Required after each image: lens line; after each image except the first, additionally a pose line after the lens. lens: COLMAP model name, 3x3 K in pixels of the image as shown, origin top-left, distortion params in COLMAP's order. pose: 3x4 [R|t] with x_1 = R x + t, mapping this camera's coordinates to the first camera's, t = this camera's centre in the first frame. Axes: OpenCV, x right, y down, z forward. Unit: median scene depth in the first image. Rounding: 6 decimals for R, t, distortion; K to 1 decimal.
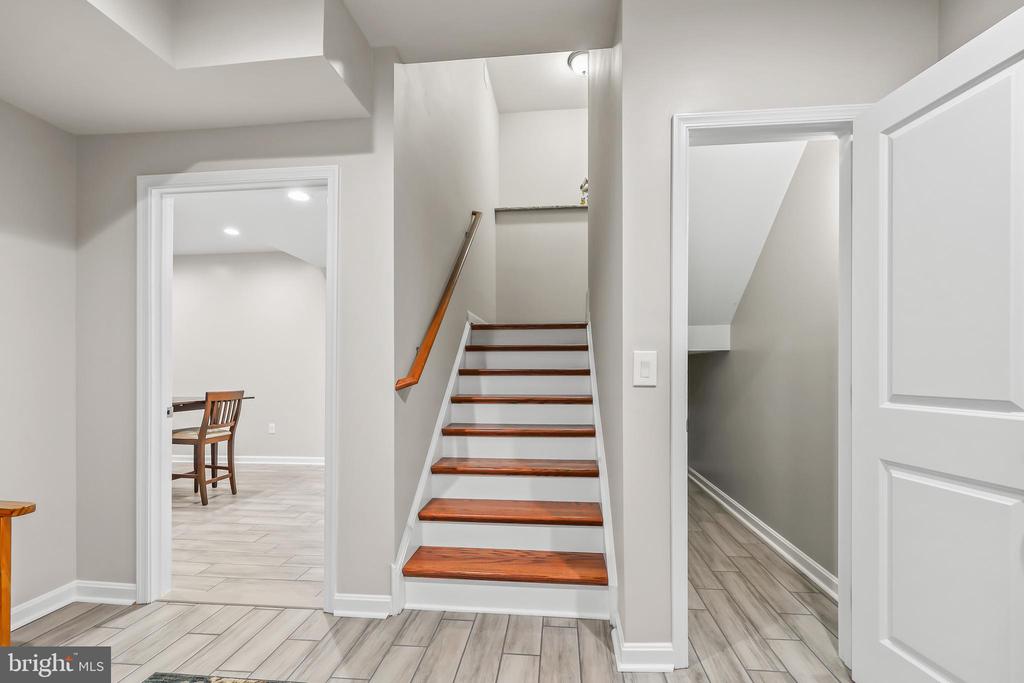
lens RADIAL K [[415.9, 0, 508.4], [0, 415.9, 366.8], [0, 0, 1]] dist [-0.002908, 0.001029]
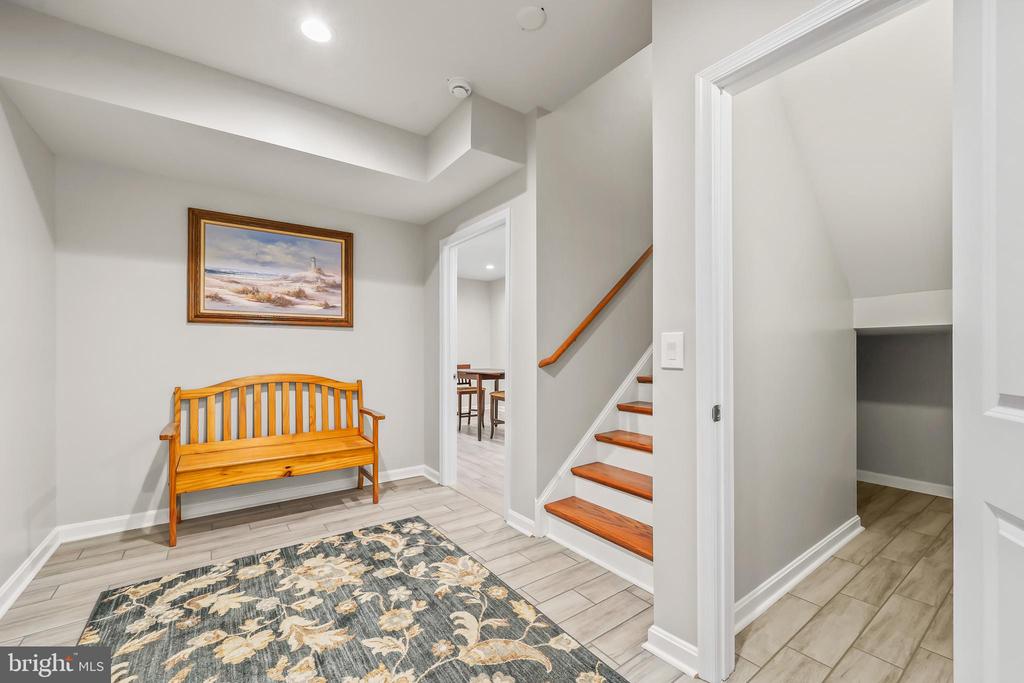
lens RADIAL K [[415.9, 0, 518.6], [0, 415.9, 345.3], [0, 0, 1]] dist [-0.002908, 0.001029]
pose [[0.671972, -0.009050, -0.740522, 0.649534], [0.004125, 0.999956, -0.008477, -0.001206], [0.740565, 0.002641, 0.671979, 0.066795]]
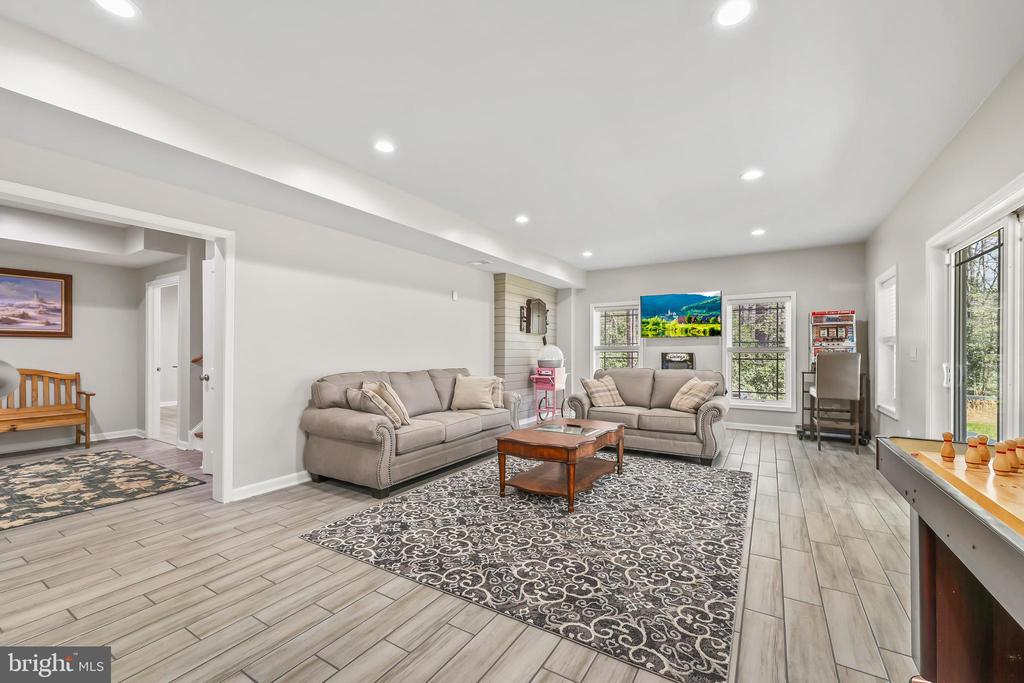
lens RADIAL K [[415.9, 0, 511.5], [0, 415.9, 344.7], [0, 0, 1]] dist [-0.002908, 0.001029]
pose [[0.896965, 0.002209, -0.442095, 2.554351], [-0.002125, 0.999998, 0.000686, -0.057061], [0.442096, 0.000324, 0.896968, -0.403585]]
